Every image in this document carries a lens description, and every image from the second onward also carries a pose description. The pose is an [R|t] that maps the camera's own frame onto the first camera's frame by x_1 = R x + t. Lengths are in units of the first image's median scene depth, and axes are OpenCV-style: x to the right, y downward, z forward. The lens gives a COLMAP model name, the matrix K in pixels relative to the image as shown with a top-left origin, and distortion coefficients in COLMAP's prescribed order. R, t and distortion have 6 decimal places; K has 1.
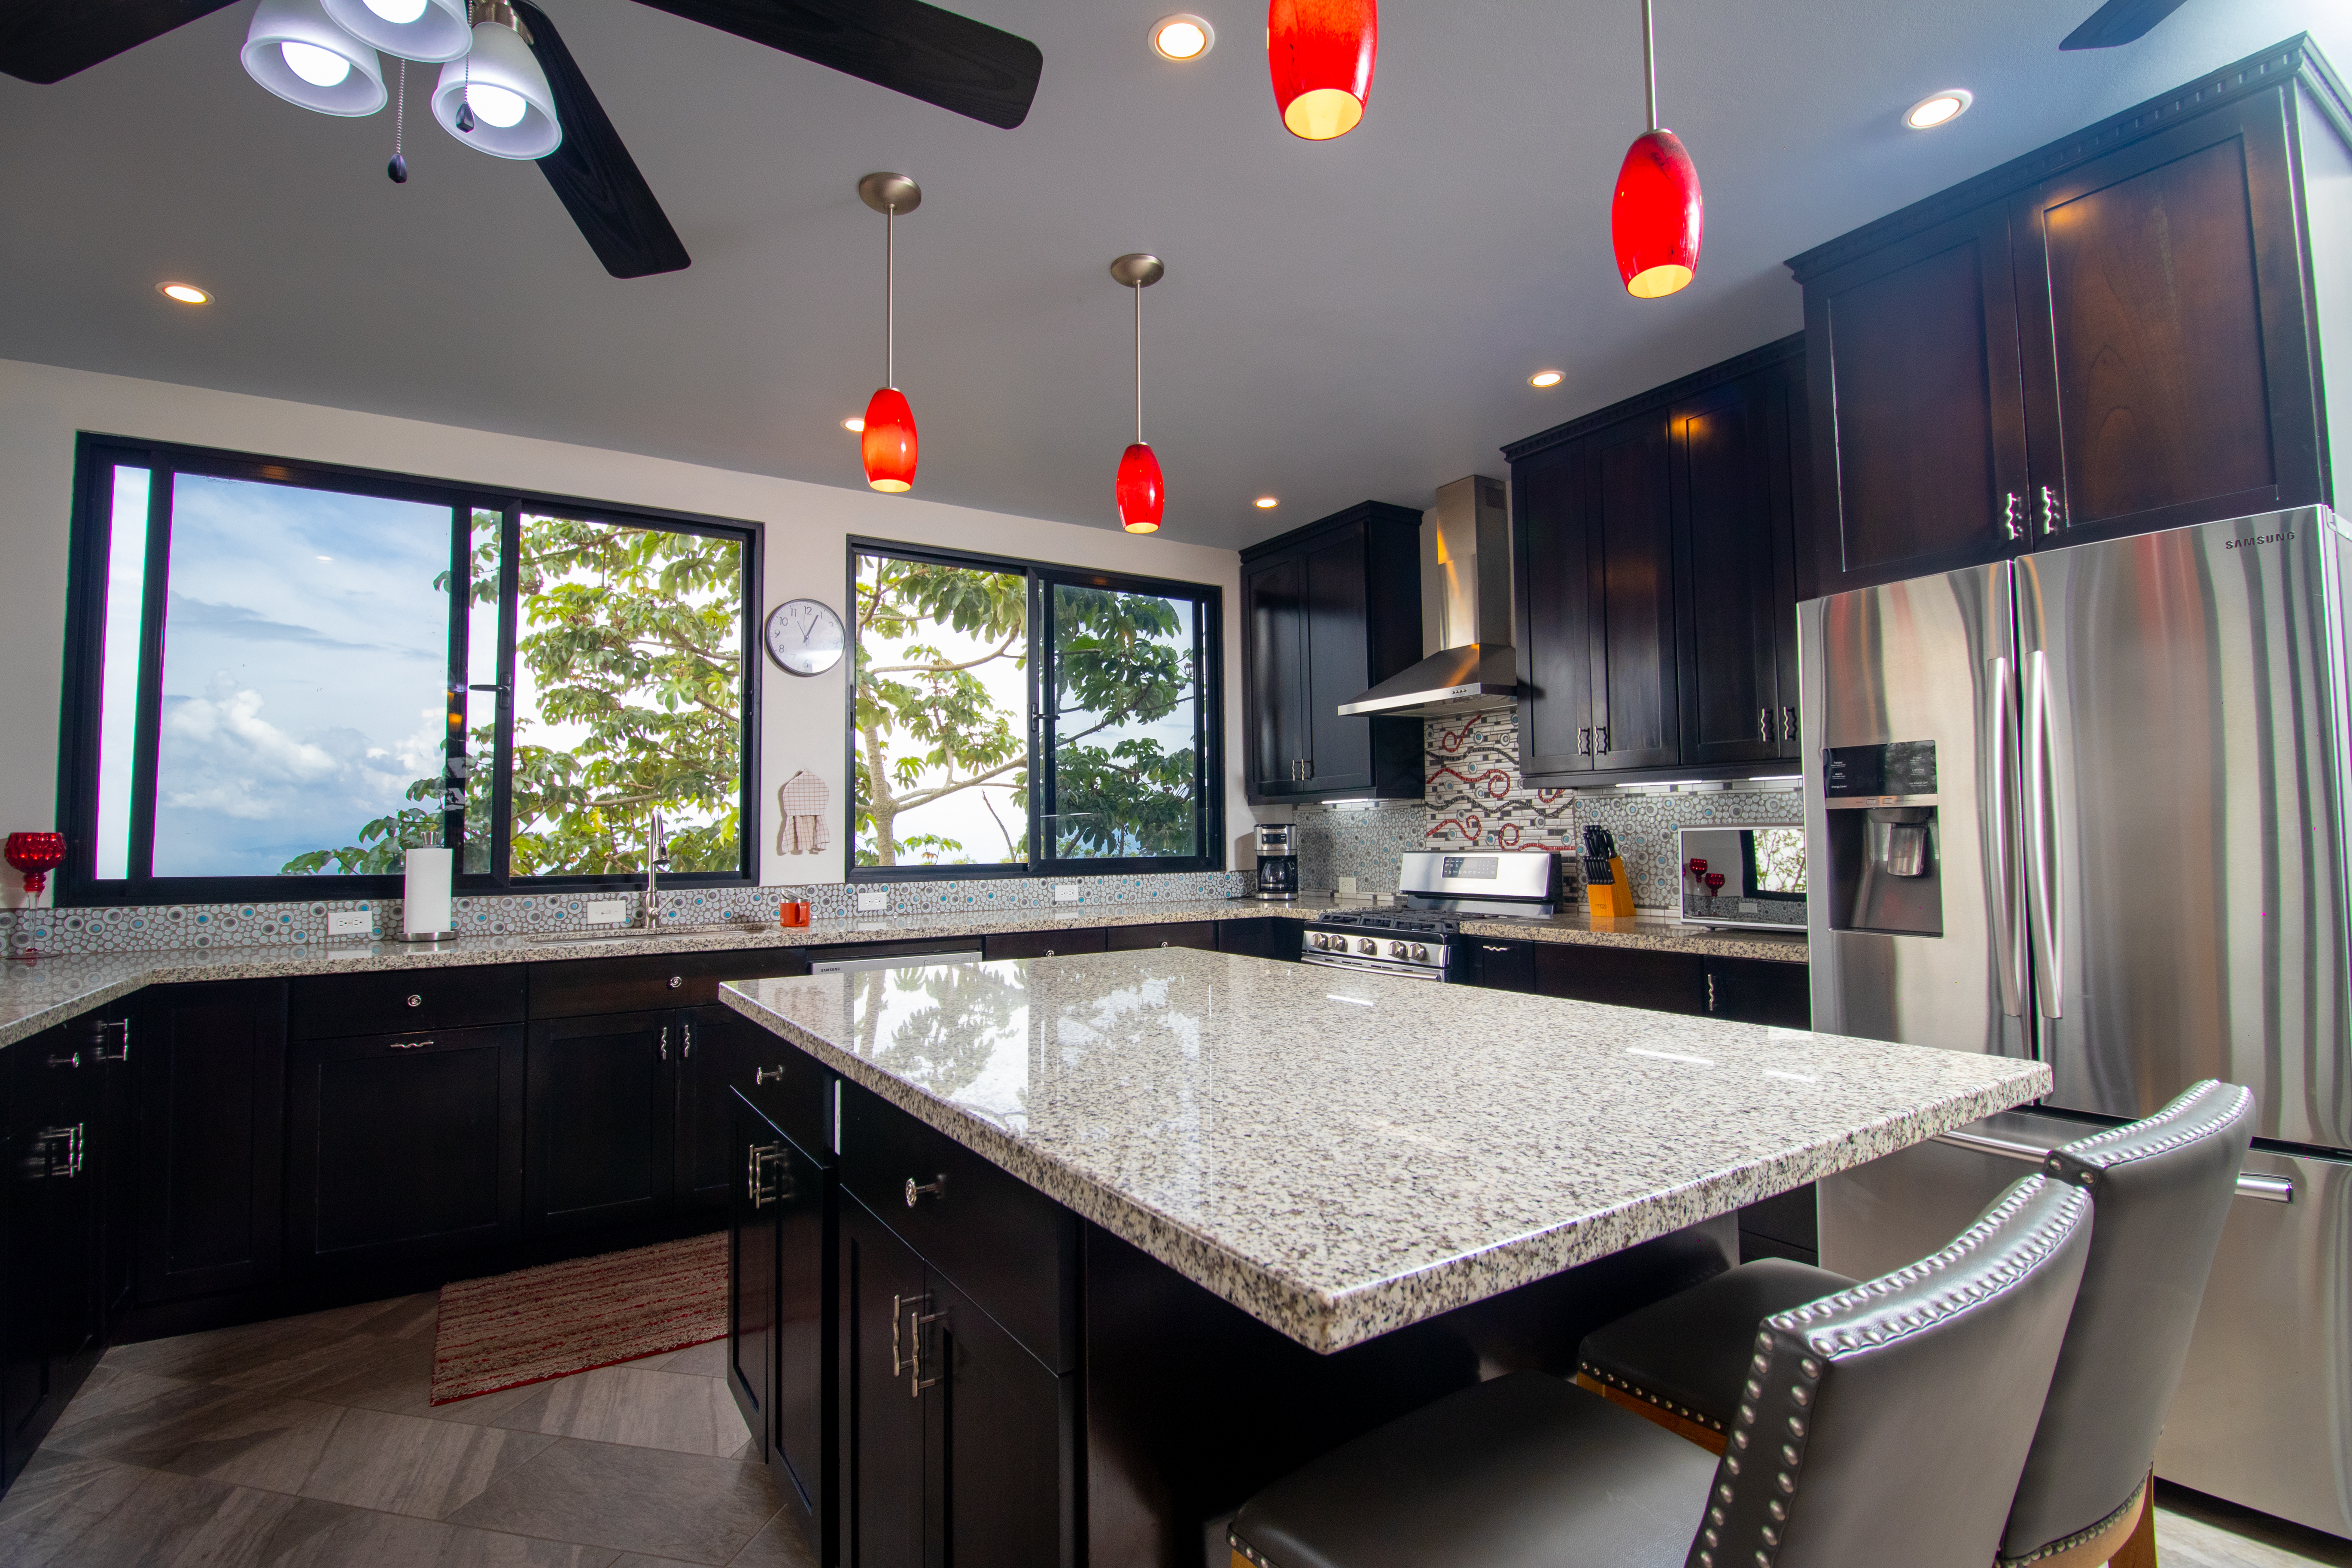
lens RADIAL K [[1092.7, 0, 1176.0], [0, 1092.7, 784.0], [0, 0, 1]] dist [-0.006223, -0.000371]
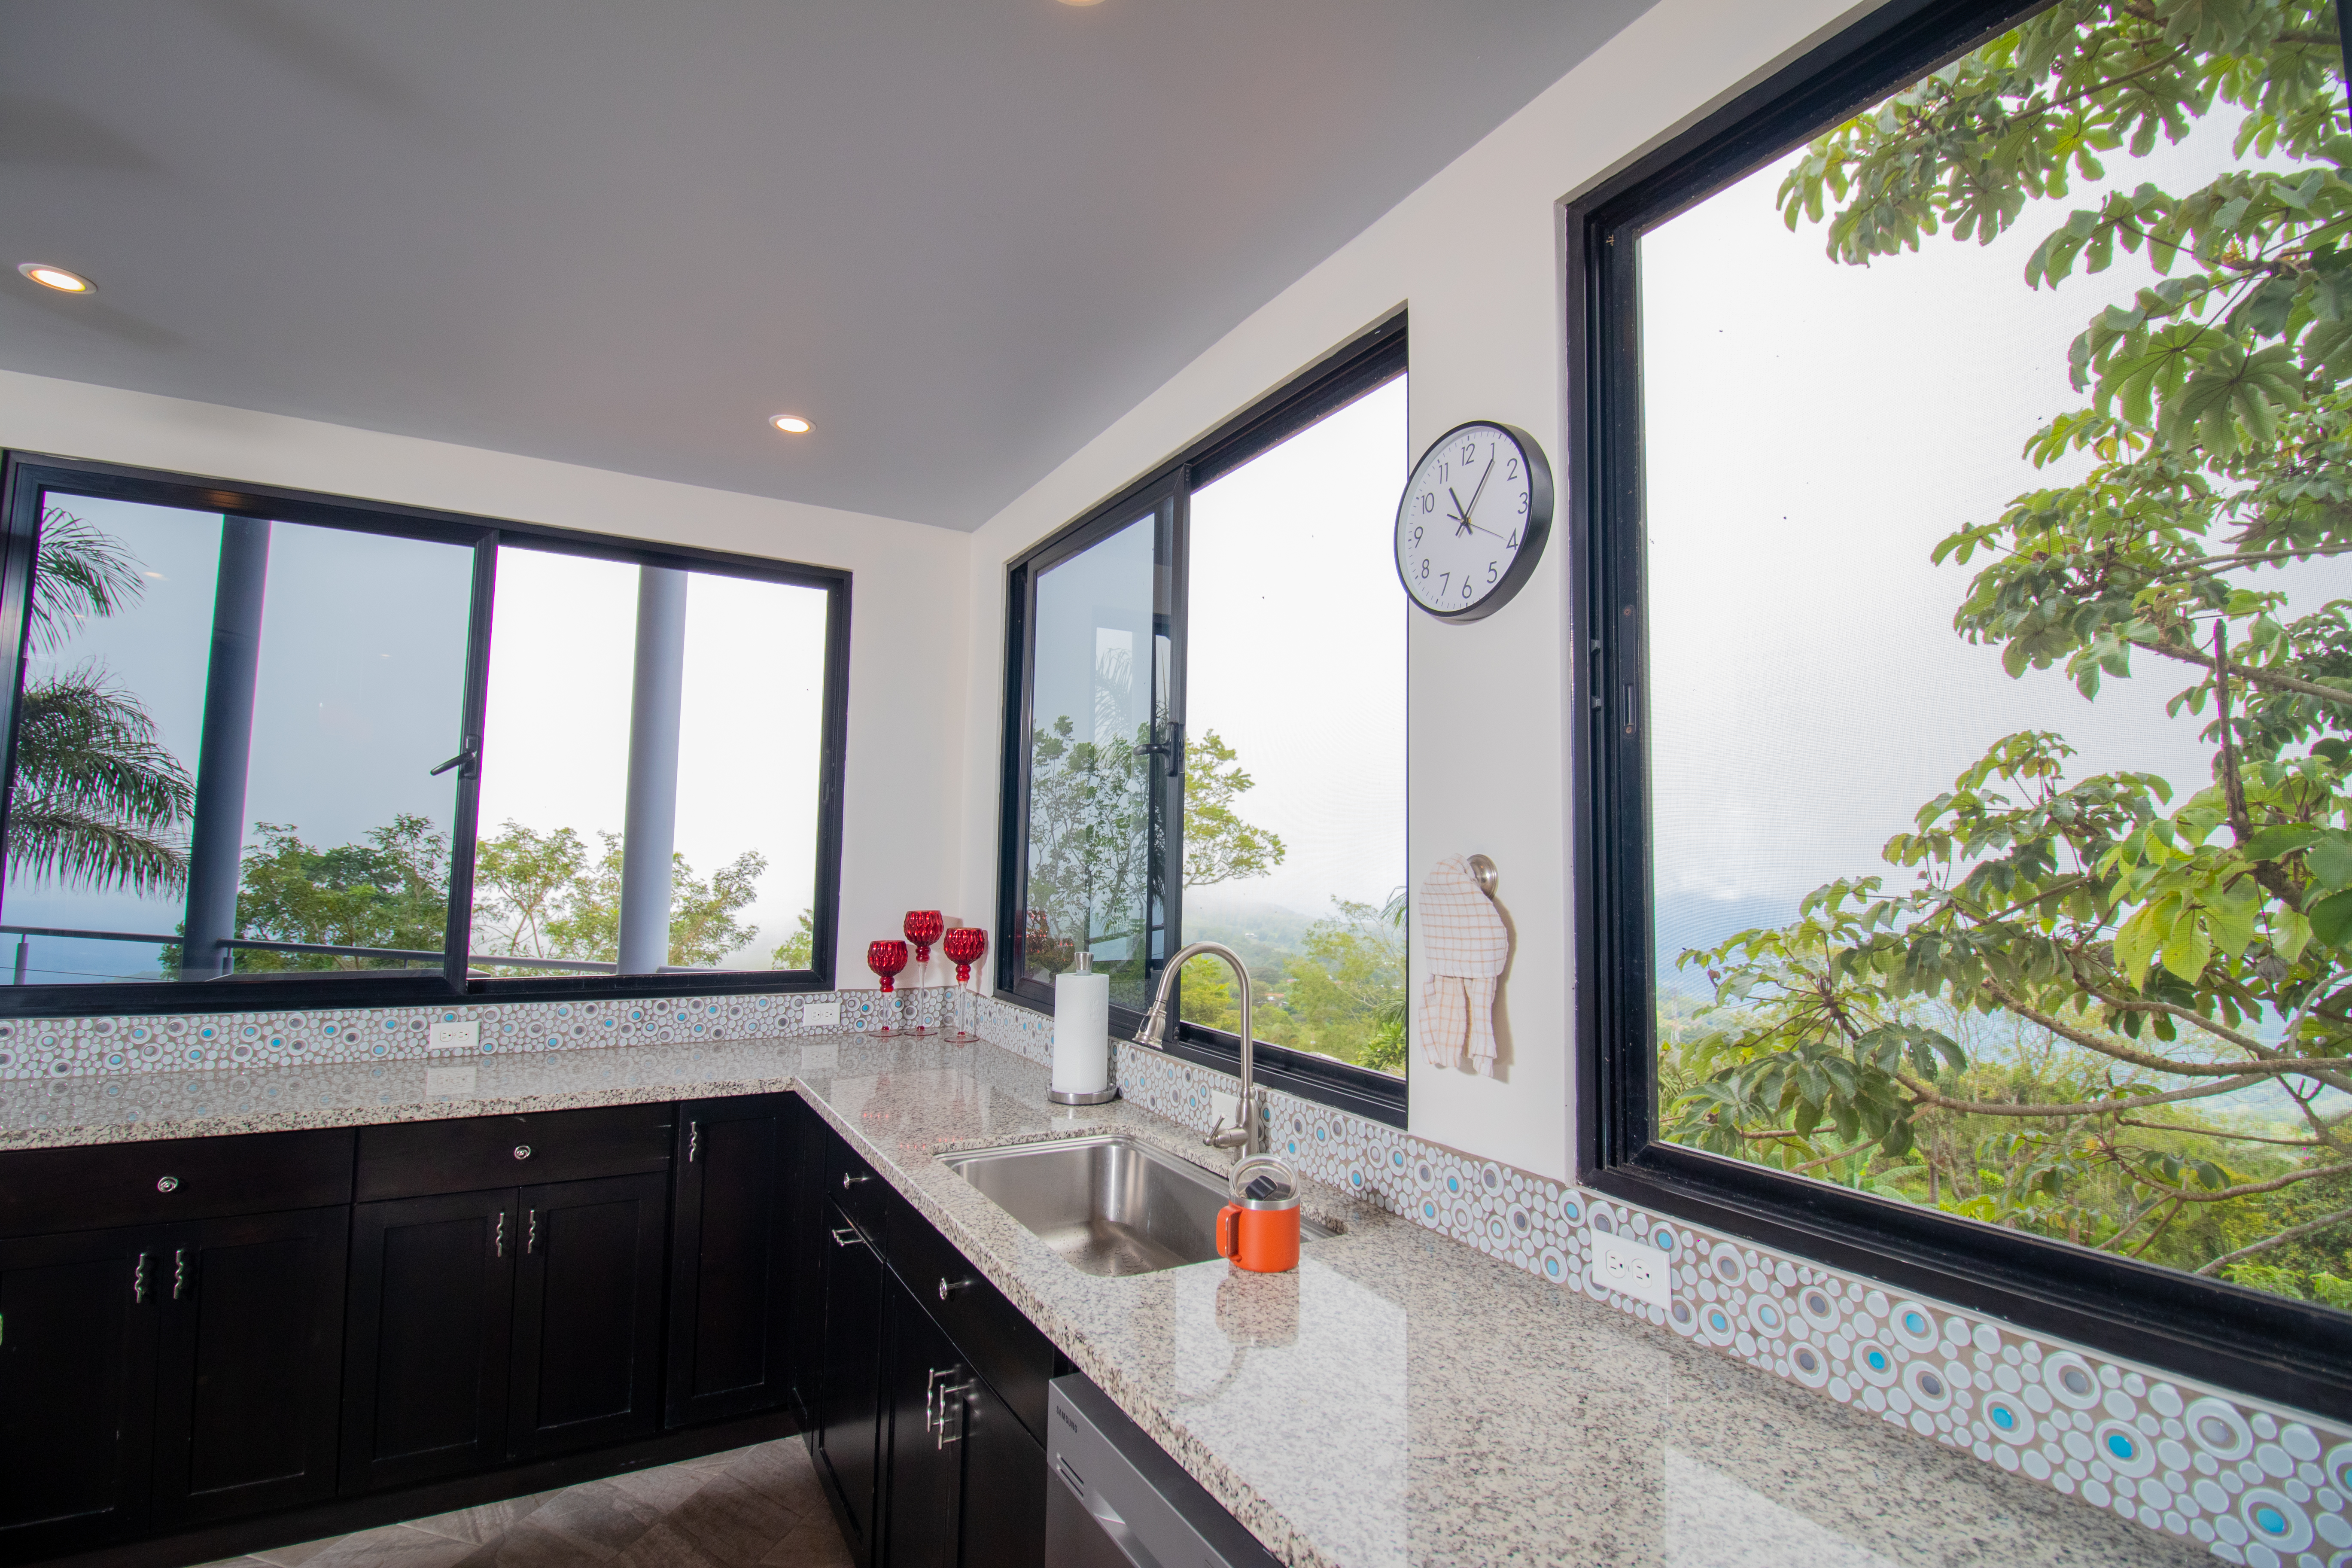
lens RADIAL K [[1111.9, 0, 1176.0], [0, 1111.9, 784.0], [0, 0, 1]] dist [-0.006006, -0.000576]
pose [[-0.028969, -0.080712, -0.996316, 0.054247], [-0.008487, 0.996719, -0.080498, -0.005036], [0.999544, 0.006124, -0.029558, 0.835154]]
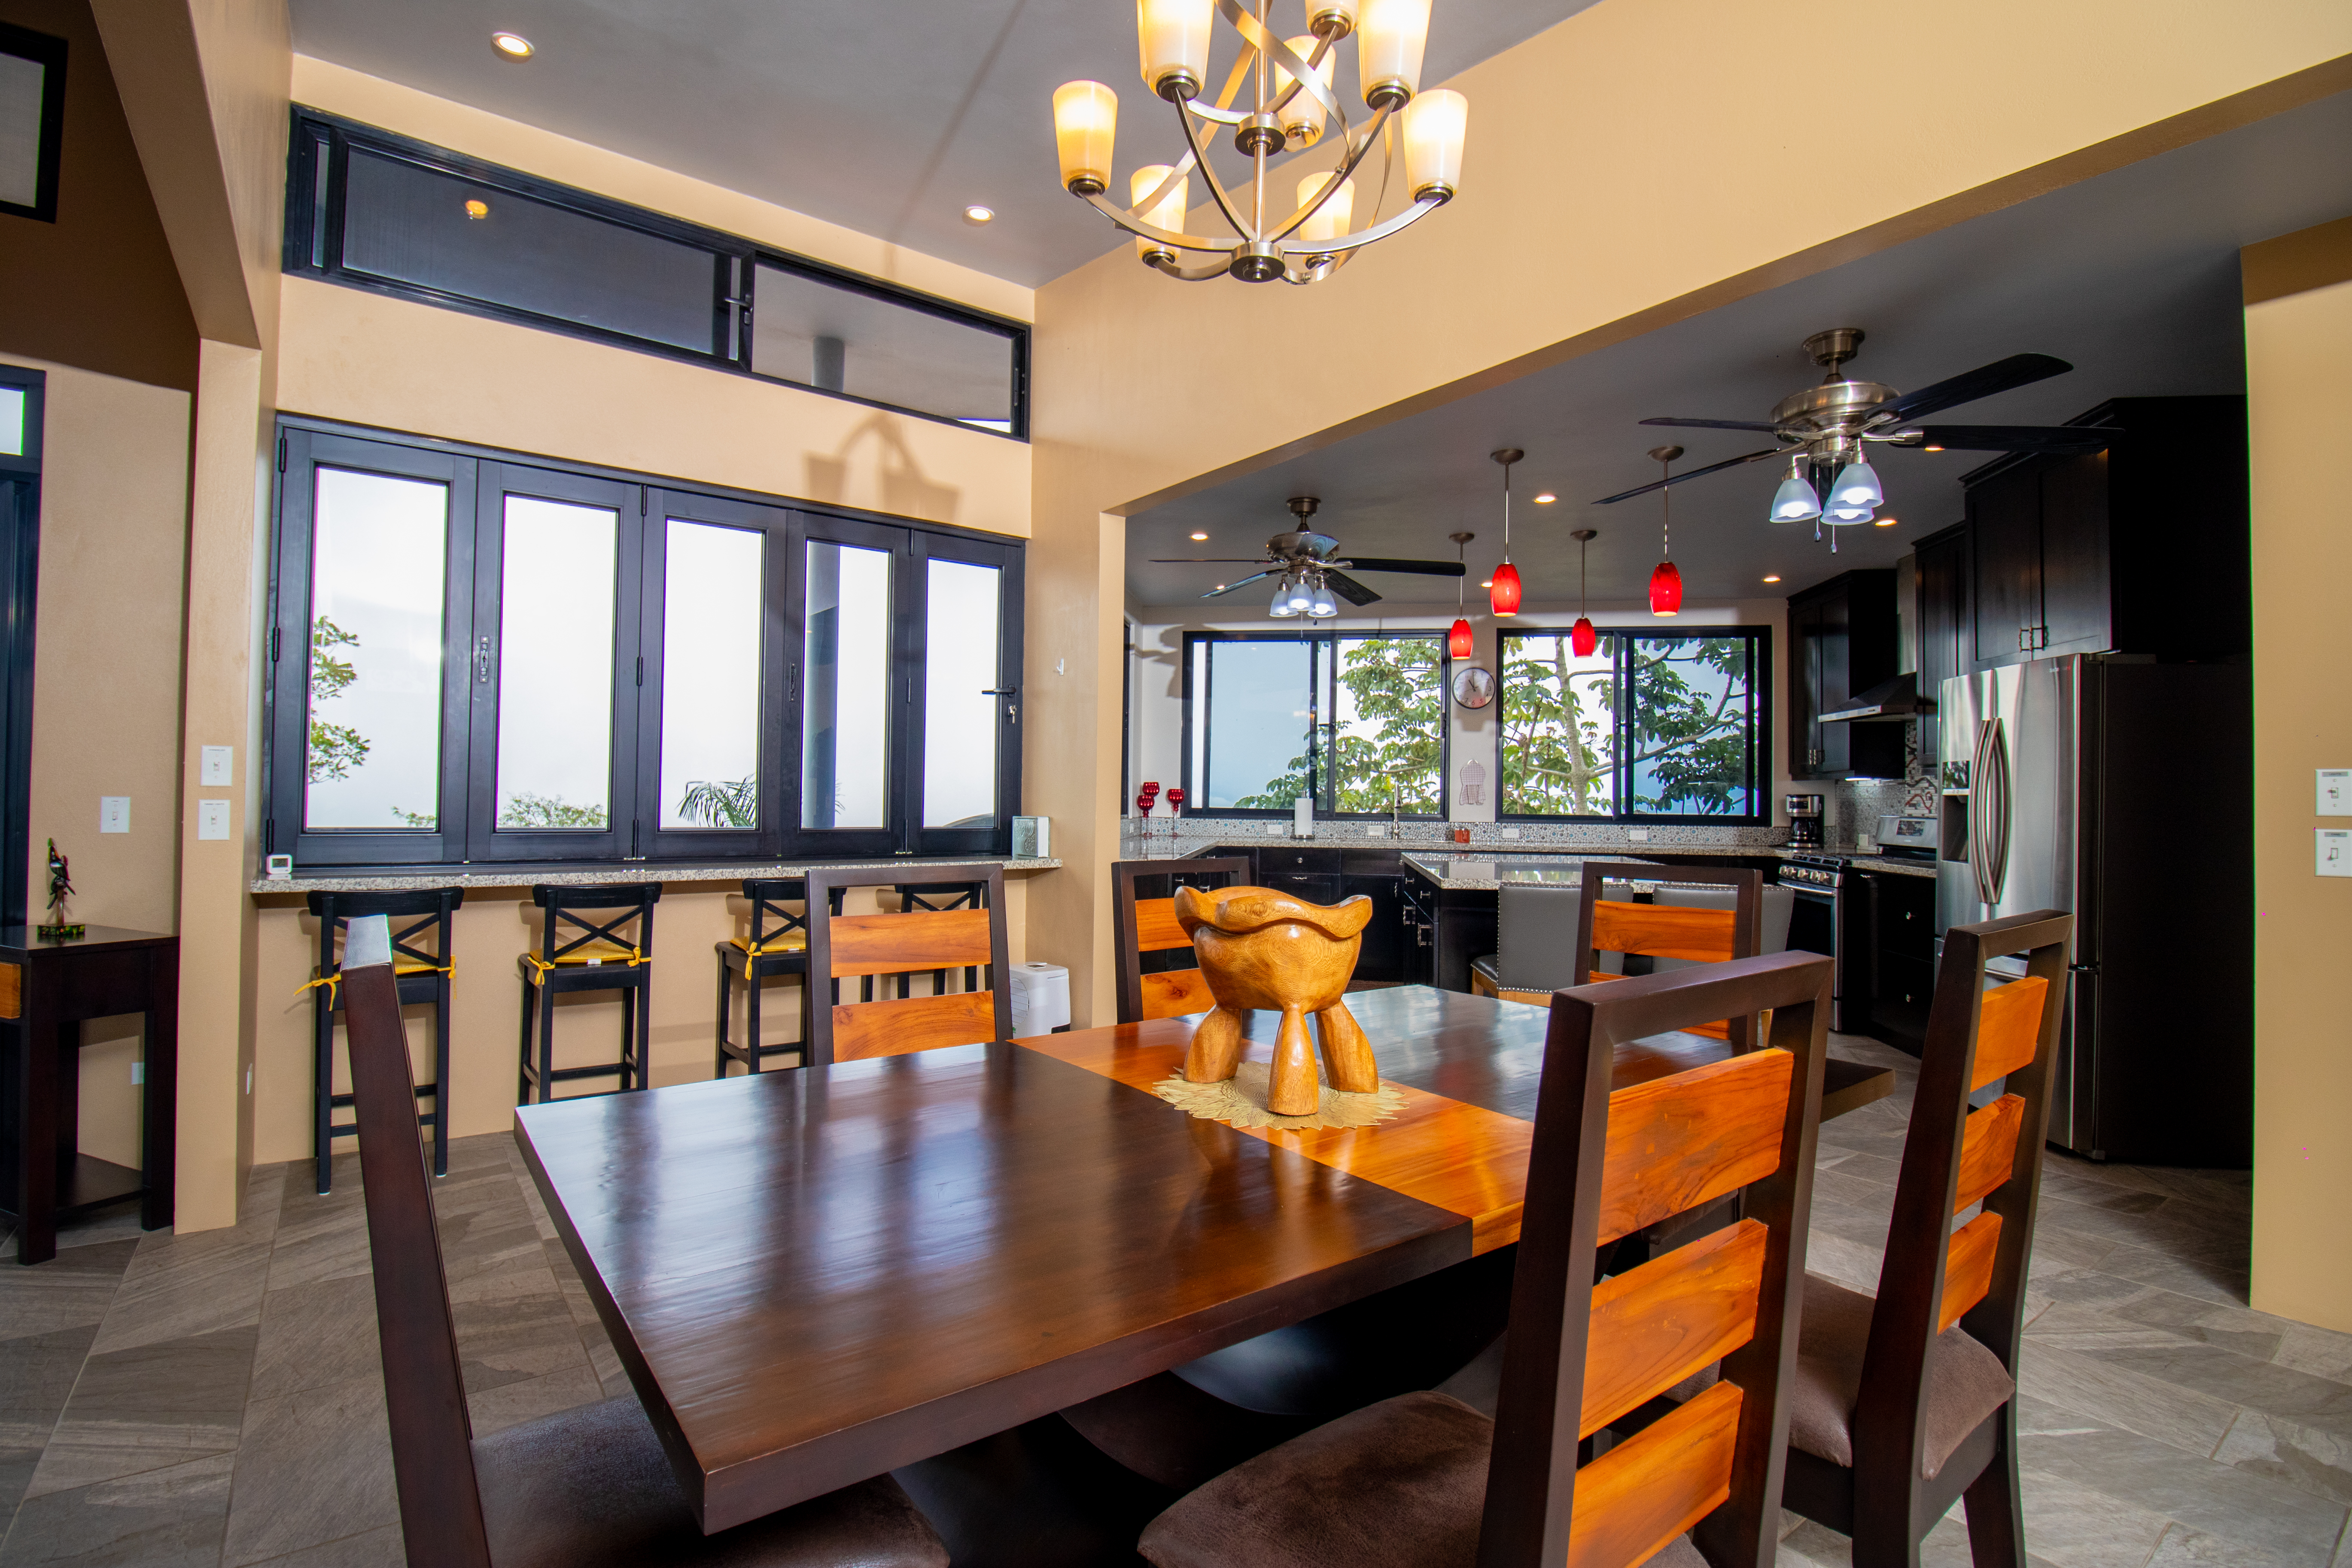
lens RADIAL K [[1111.9, 0, 1176.0], [0, 1111.9, 784.0], [0, 0, 1]] dist [-0.006006, -0.000576]
pose [[0.762558, 0.015615, -0.646731, 0.450740], [0.009984, 0.999306, 0.035900, -0.041060], [0.646842, -0.033833, 0.761873, -0.692222]]
